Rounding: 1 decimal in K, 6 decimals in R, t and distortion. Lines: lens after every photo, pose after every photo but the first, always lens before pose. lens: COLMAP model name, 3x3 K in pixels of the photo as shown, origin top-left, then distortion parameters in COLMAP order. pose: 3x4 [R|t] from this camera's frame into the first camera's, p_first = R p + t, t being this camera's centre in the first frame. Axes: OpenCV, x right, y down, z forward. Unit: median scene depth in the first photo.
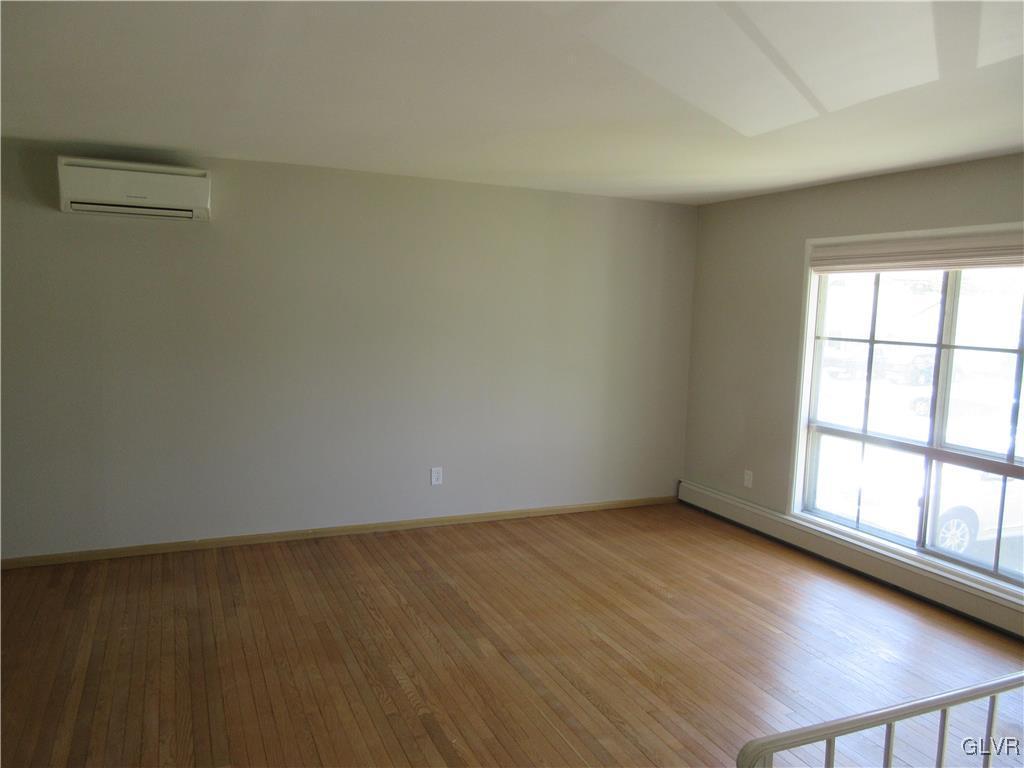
lens RADIAL K [[761.7, 0, 512.0], [0, 761.7, 384.0], [0, 0, 1]] dist [-0.007571, 0.035346]
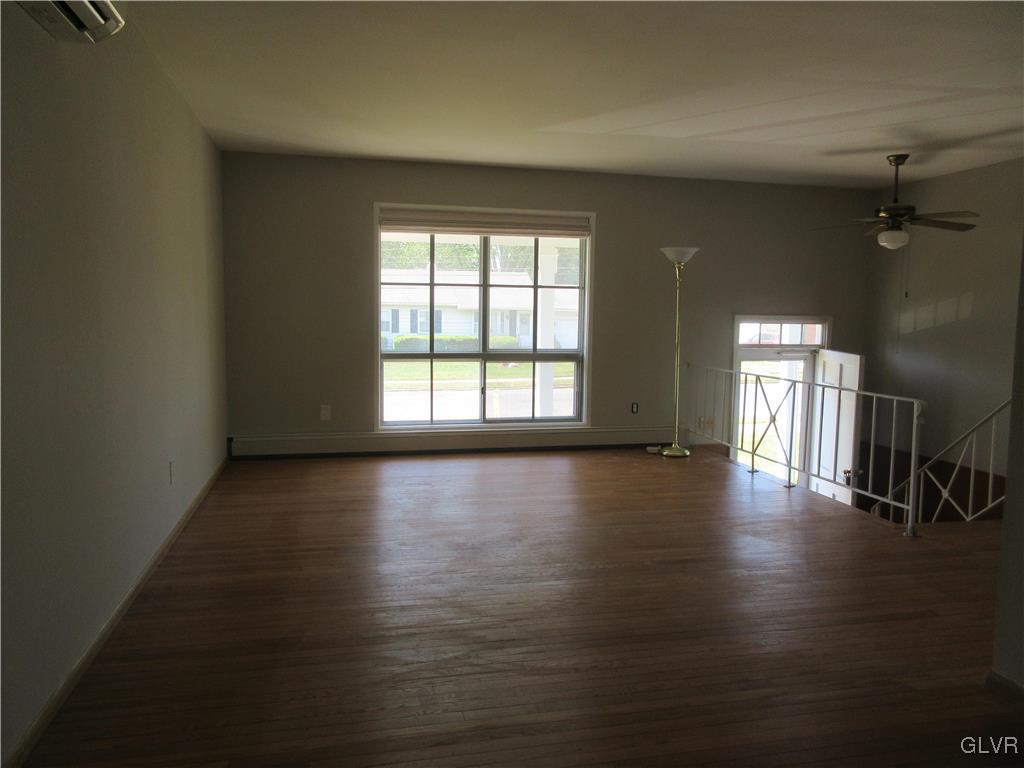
lens RADIAL K [[772.6, 0, 512.0], [0, 772.6, 384.0], [0, 0, 1]] dist [-0.005868, -0.000830]
pose [[0.195377, -0.126418, 0.972546, -0.858882], [0.096036, 0.989358, 0.109311, -0.017142], [-0.976015, 0.072042, 0.205438, 0.585563]]
